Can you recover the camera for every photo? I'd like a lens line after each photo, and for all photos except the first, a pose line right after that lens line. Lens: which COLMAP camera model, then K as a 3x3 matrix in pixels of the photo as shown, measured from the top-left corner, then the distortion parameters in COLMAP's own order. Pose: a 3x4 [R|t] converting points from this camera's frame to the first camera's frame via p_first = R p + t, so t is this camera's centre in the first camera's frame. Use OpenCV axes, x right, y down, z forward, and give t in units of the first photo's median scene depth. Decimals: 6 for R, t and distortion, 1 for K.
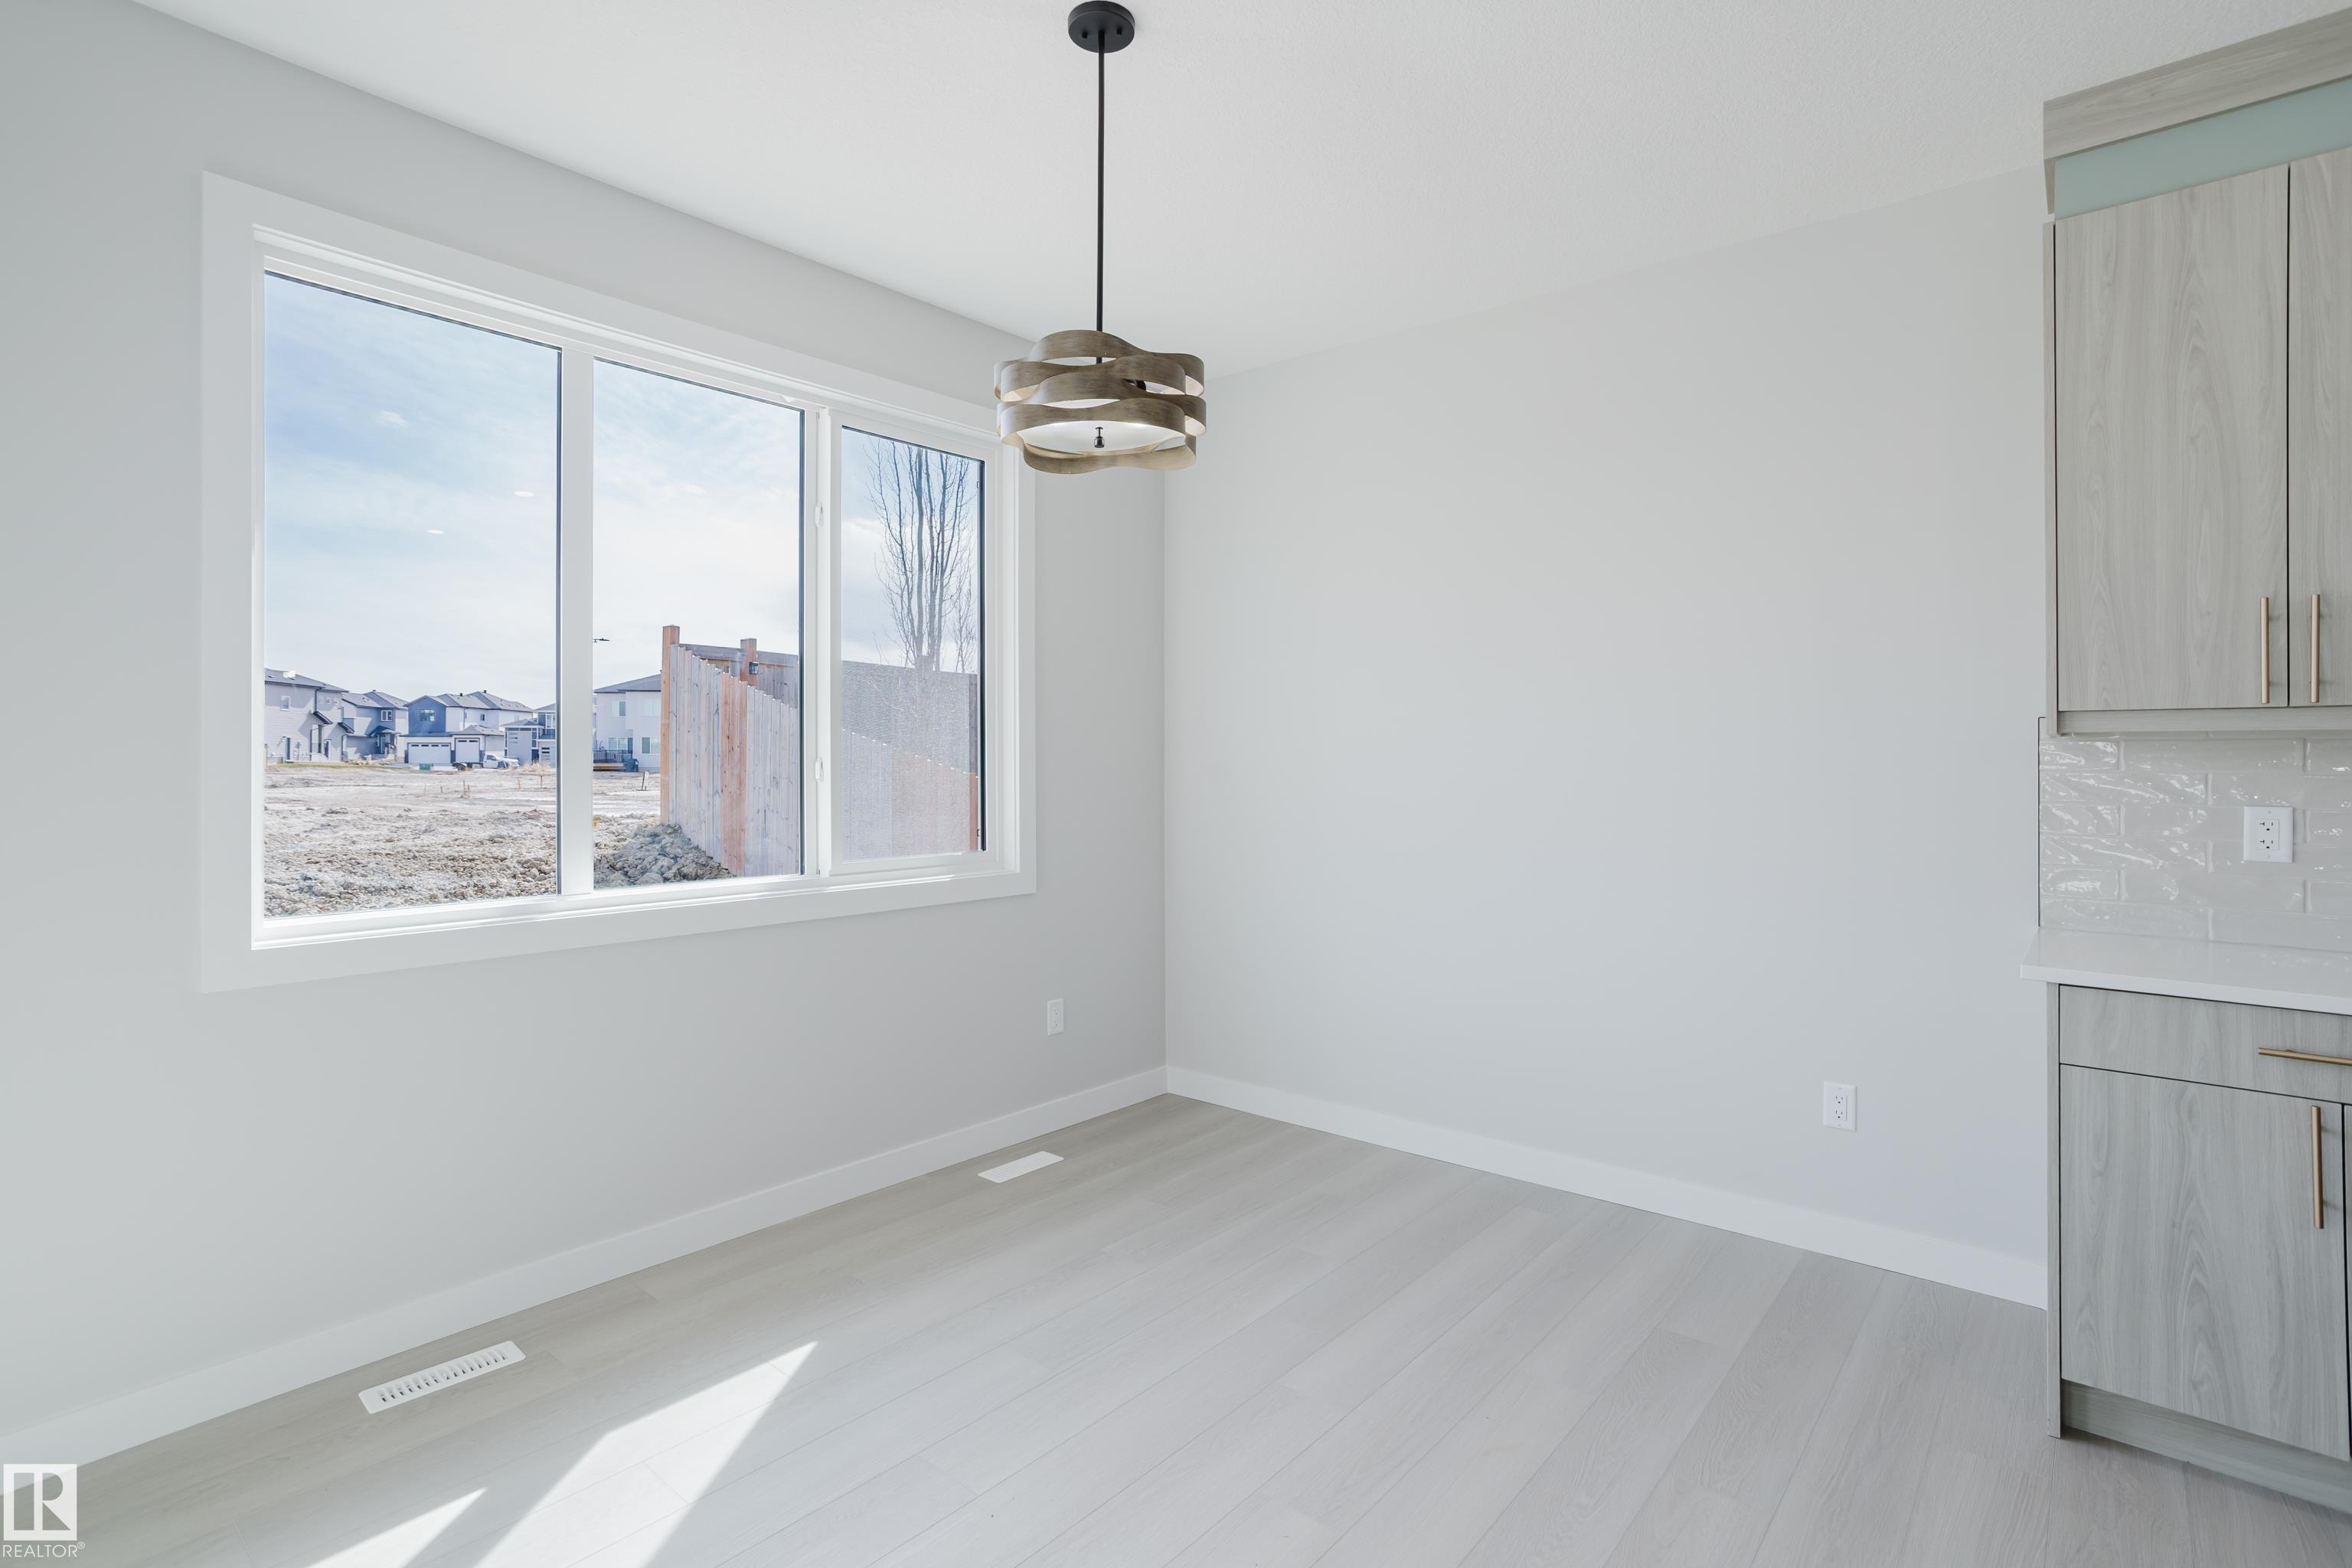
lens RADIAL K [[1144.1, 0, 1173.1], [0, 1144.1, 750.3], [0, 0, 1]] dist [-0.037957, 0.023927]
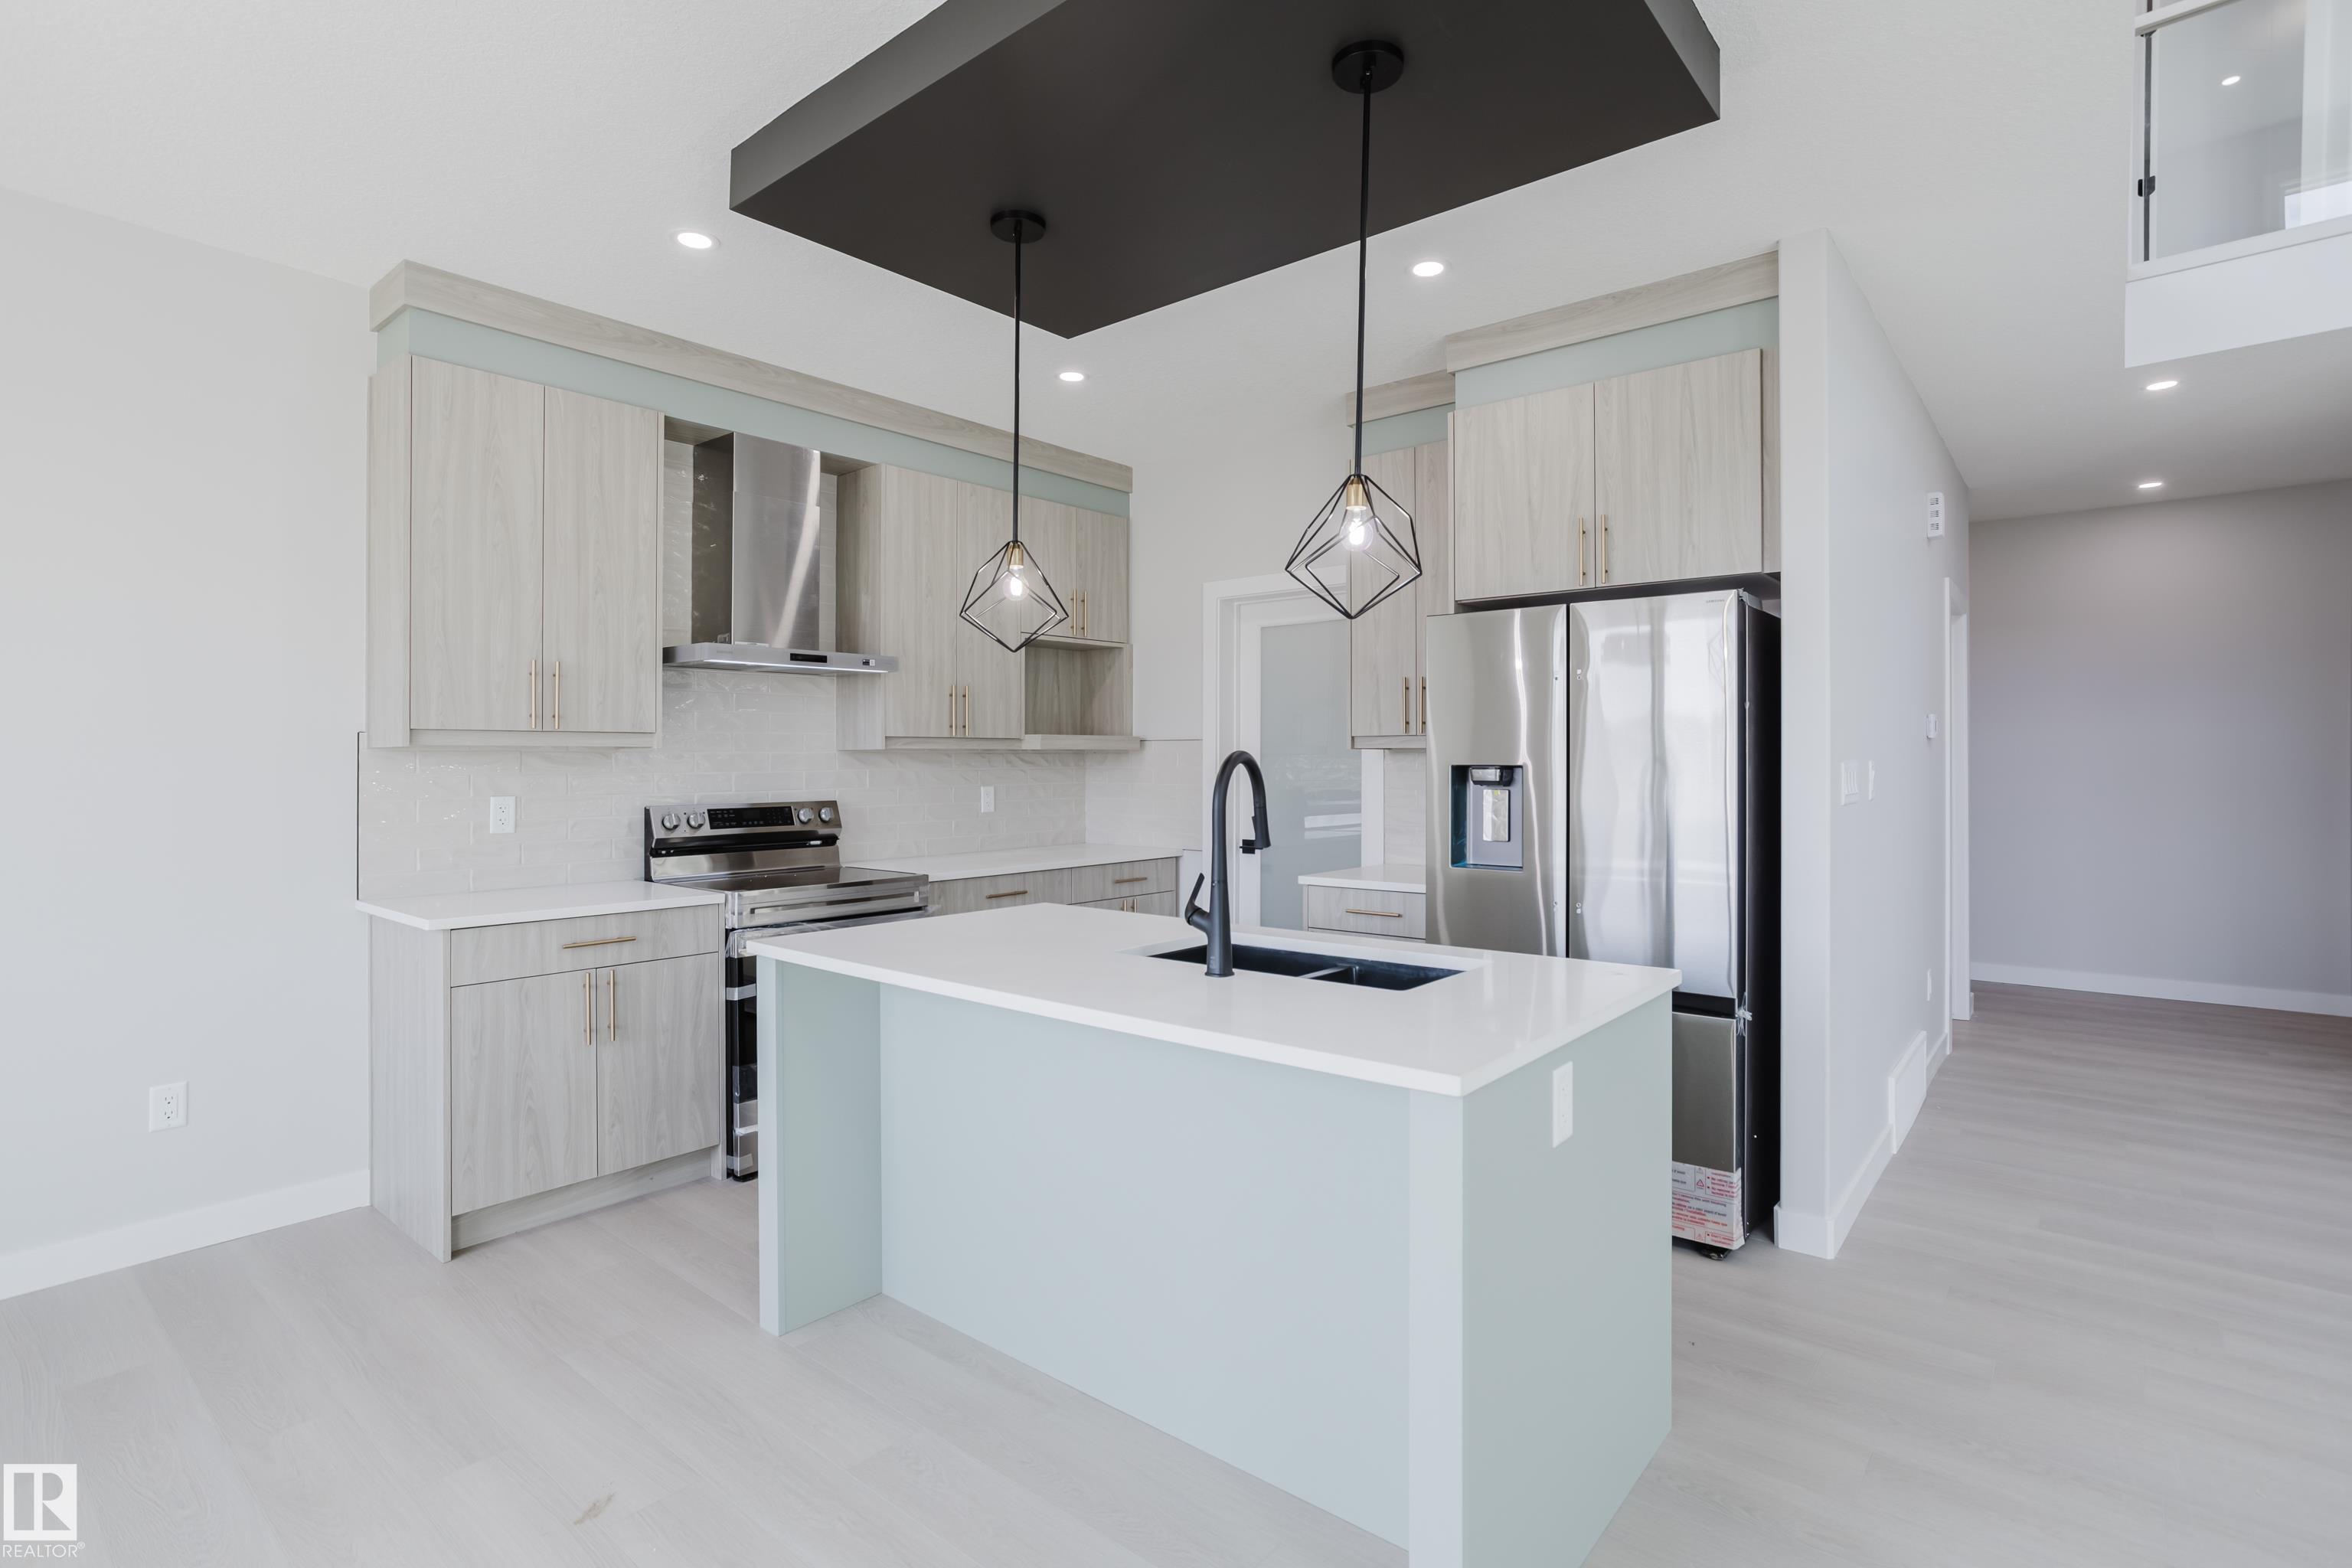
lens RADIAL K [[1144.1, 0, 1190.3], [0, 1144.1, 748.5], [0, 0, 1]] dist [-0.037957, 0.023927]
pose [[-0.009089, 0.007058, 0.999934, -0.591615], [0.000828, 0.999975, -0.007051, -0.001663], [-0.999958, 0.000764, -0.009095, 0.114138]]
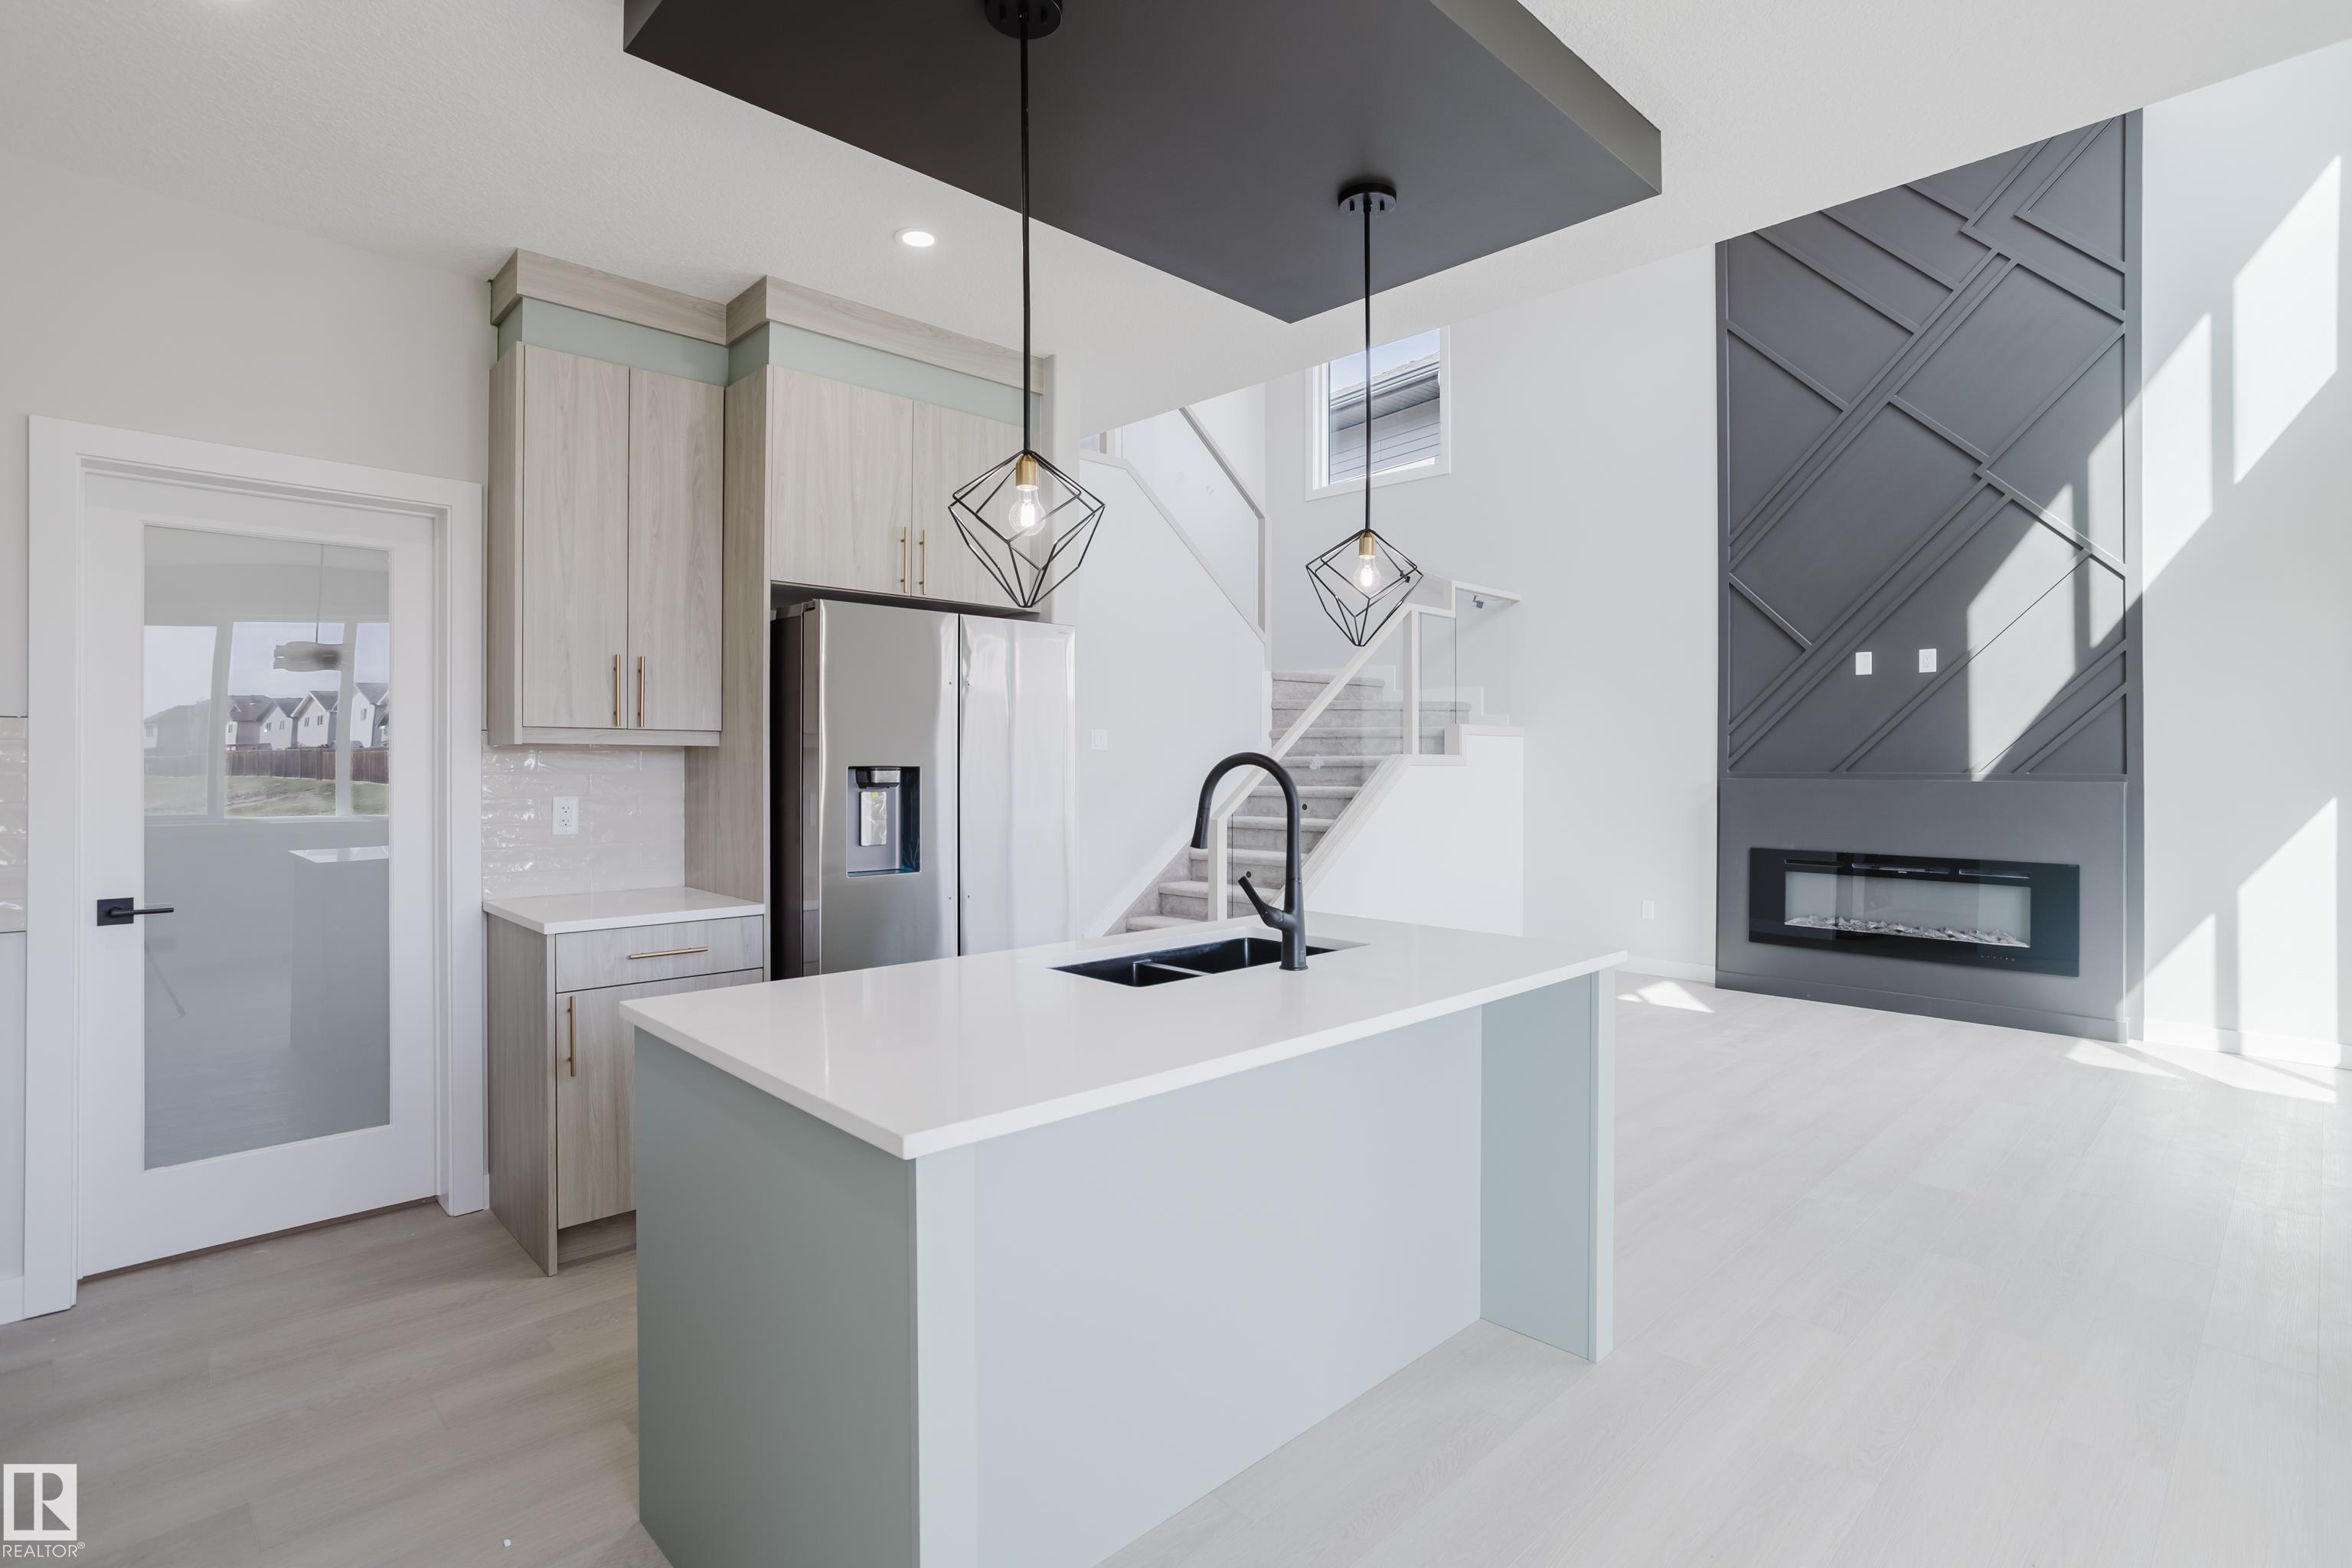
lens RADIAL K [[1144.1, 0, 1166.9], [0, 1144.1, 752.3], [0, 0, 1]] dist [-0.037957, 0.023927]
pose [[-0.994624, -0.006803, 0.103326, 0.440357], [-0.007787, 0.999928, -0.009125, 0.002926], [-0.103256, -0.009880, -0.994606, 1.148347]]
